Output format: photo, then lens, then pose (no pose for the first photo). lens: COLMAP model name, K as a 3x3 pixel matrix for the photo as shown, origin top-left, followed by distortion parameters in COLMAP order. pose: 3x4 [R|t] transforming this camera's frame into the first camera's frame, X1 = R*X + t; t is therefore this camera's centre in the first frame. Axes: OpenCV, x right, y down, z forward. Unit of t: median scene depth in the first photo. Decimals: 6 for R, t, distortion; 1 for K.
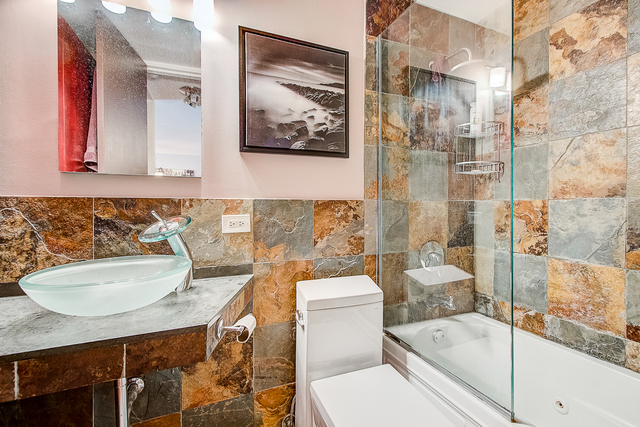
lens RADIAL K [[294.9, 0, 315.2], [0, 294.9, 210.2], [0, 0, 1]] dist [0.004888, 0.000697]
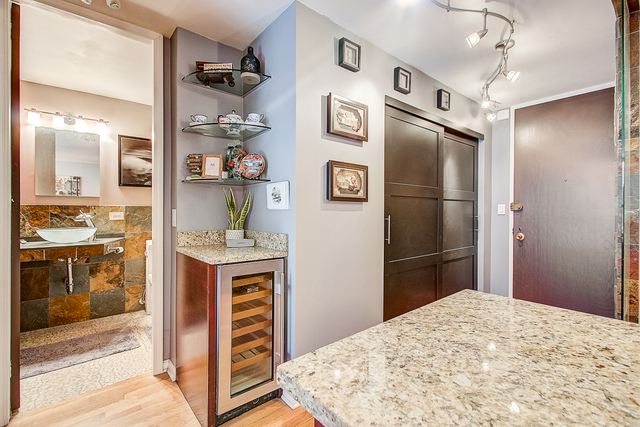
lens RADIAL K [[294.9, 0, 324.2], [0, 294.9, 211.3], [0, 0, 1]] dist [0.004888, 0.000697]
pose [[0.950456, 0.000893, 0.310859, 0.633812], [0.002295, 0.999948, -0.009890, 0.036955], [-0.310852, 0.010114, 0.950405, -1.950369]]
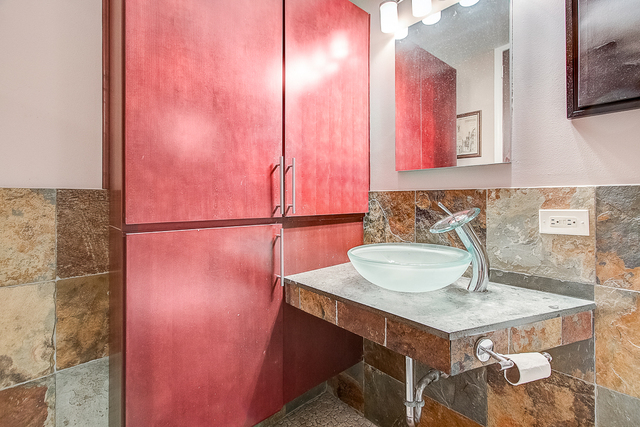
lens RADIAL K [[294.9, 0, 332.3], [0, 294.9, 199.7], [0, 0, 1]] dist [0.004888, 0.000697]
pose [[0.342375, 0.001992, -0.939561, 0.225771], [-0.008436, 0.999964, -0.000954, -0.002252], [0.939525, 0.008253, 0.342380, 0.255060]]
